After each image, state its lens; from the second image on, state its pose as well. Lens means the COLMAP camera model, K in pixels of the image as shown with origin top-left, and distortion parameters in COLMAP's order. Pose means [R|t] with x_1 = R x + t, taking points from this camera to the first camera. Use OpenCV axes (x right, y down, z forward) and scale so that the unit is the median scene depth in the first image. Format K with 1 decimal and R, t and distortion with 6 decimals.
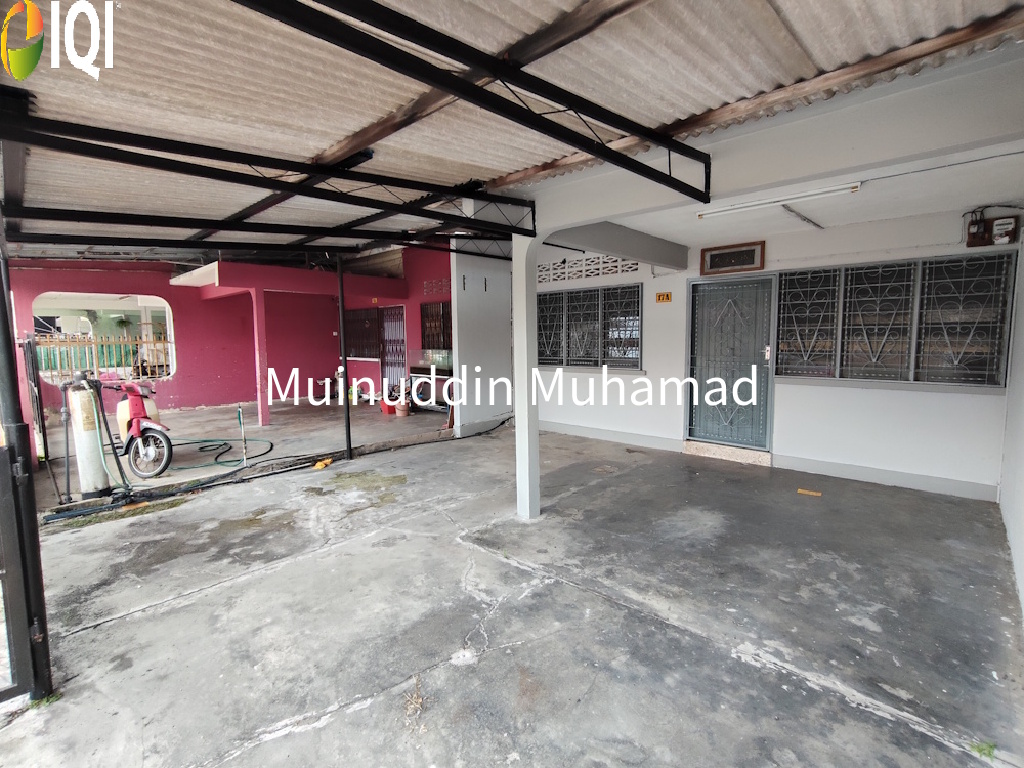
lens RADIAL K [[483.7, 0, 507.3], [0, 483.7, 378.1], [0, 0, 1]] dist [-0.001378, -0.000356]
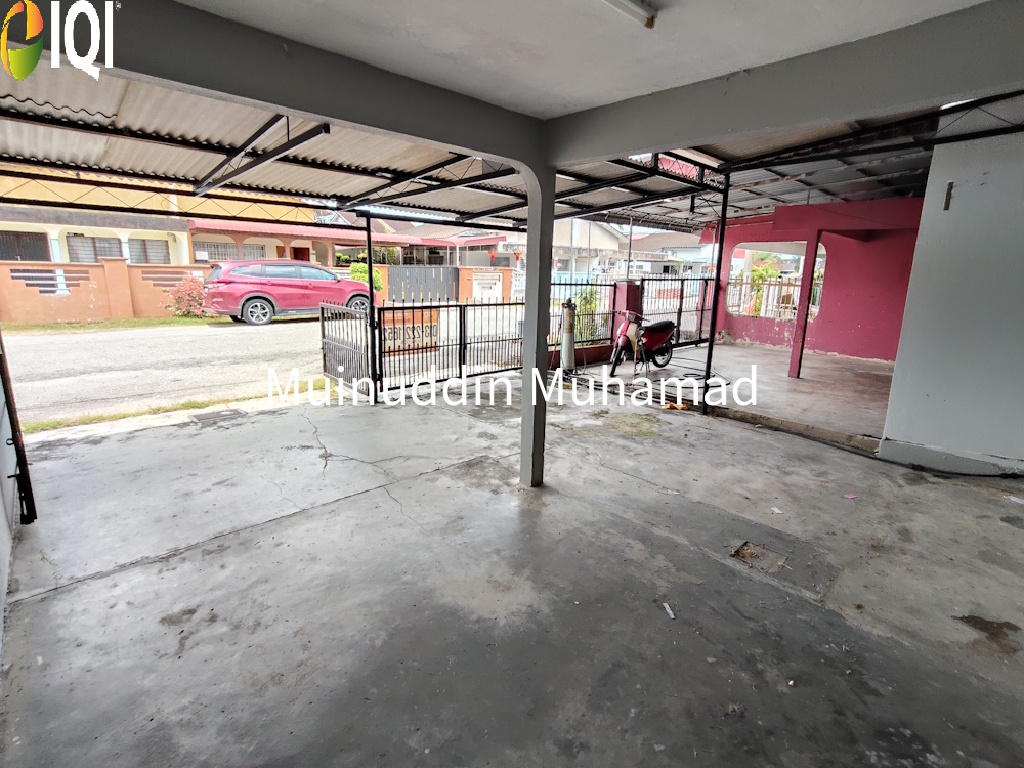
lens RADIAL K [[483.7, 0, 507.3], [0, 483.7, 378.1], [0, 0, 1]] dist [-0.001378, -0.000356]
pose [[-0.081121, 0.216765, -0.972848, 0.768115], [-0.099116, 0.969472, 0.224277, -0.094179], [0.991764, 0.114619, -0.057160, 0.838333]]
